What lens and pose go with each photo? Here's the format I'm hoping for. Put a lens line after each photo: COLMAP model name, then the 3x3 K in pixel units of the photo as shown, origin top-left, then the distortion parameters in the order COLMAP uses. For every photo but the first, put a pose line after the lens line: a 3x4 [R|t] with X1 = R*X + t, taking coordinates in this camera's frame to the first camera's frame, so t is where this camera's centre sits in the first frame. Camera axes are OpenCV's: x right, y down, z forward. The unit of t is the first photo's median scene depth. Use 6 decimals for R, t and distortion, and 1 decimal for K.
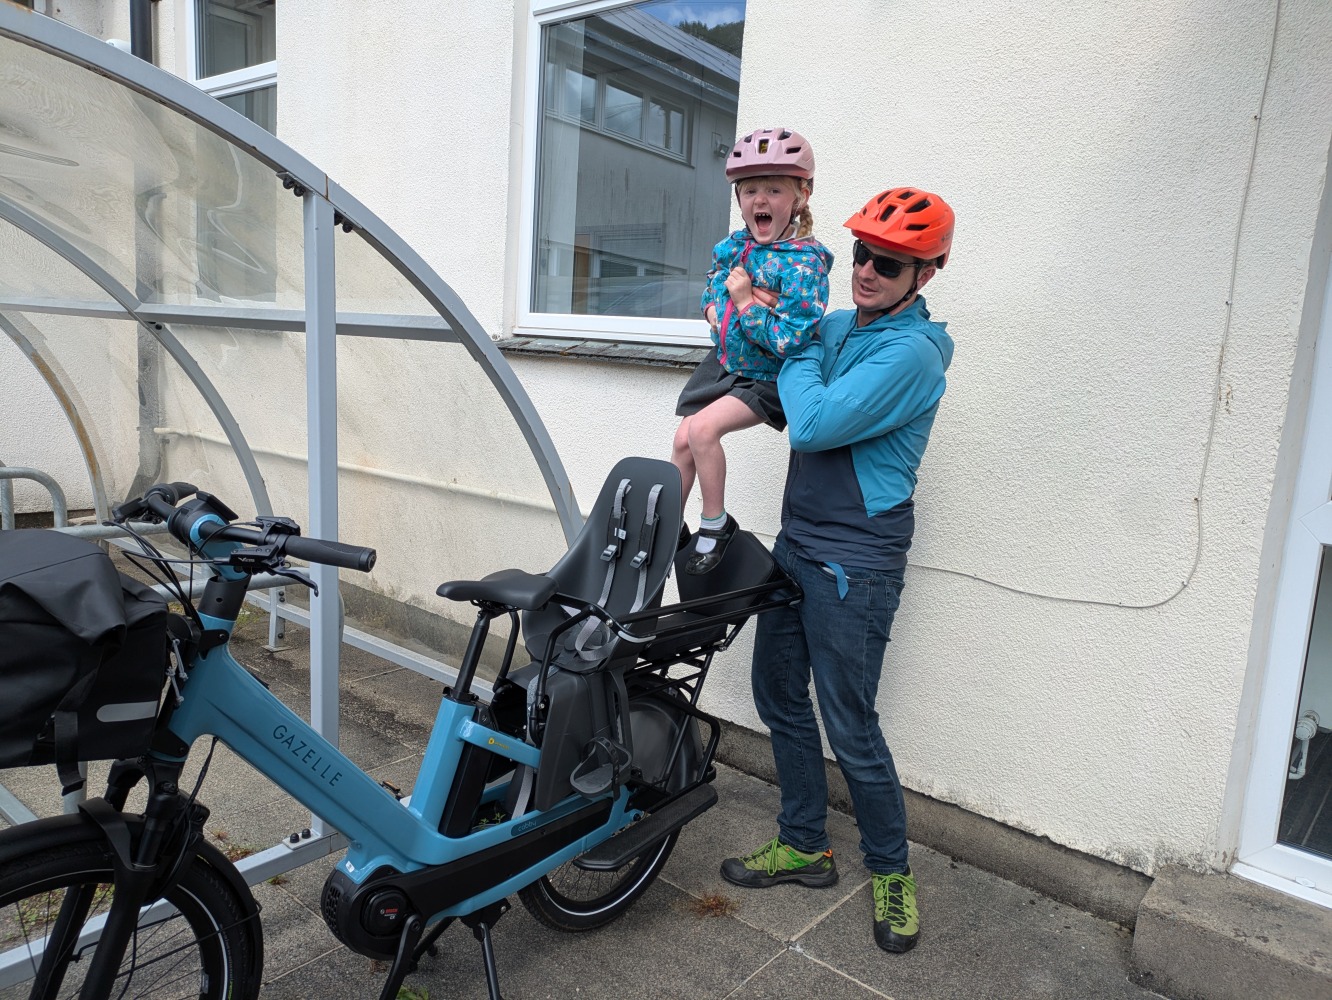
lens RADIAL K [[974.3, 0, 656.1], [0, 974.3, 500.8], [0, 0, 1]] dist [0.050459, -0.034910]
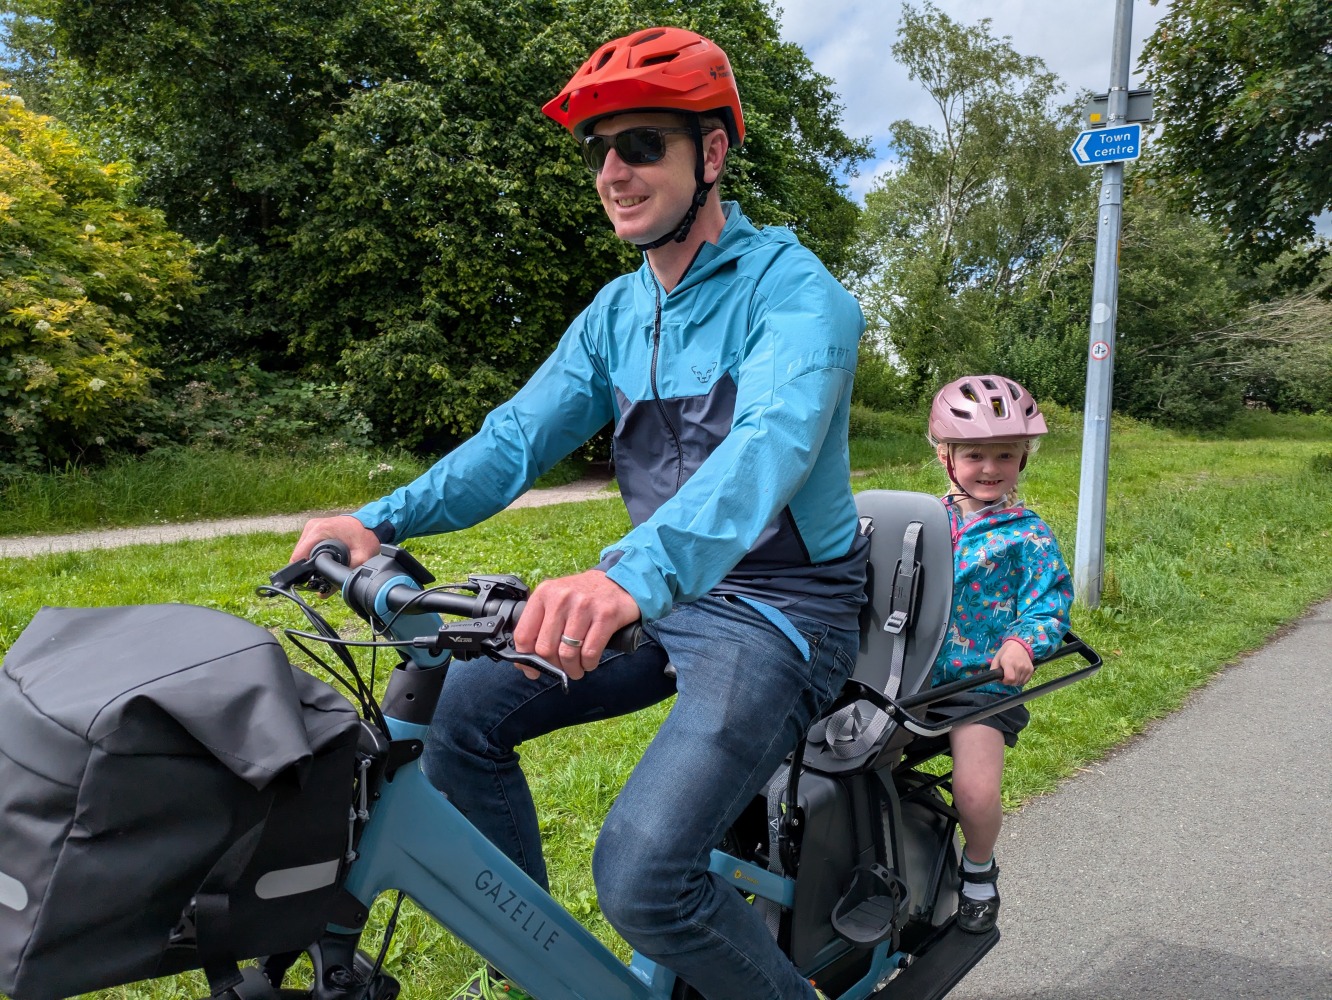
lens RADIAL K [[974.3, 0, 656.1], [0, 974.3, 500.8], [0, 0, 1]] dist [0.050459, -0.034910]
pose [[0.996274, -0.041121, -0.075810, -0.219219], [0.036234, 0.997243, -0.064750, 0.012842], [0.078264, 0.061762, 0.995018, 0.322125]]
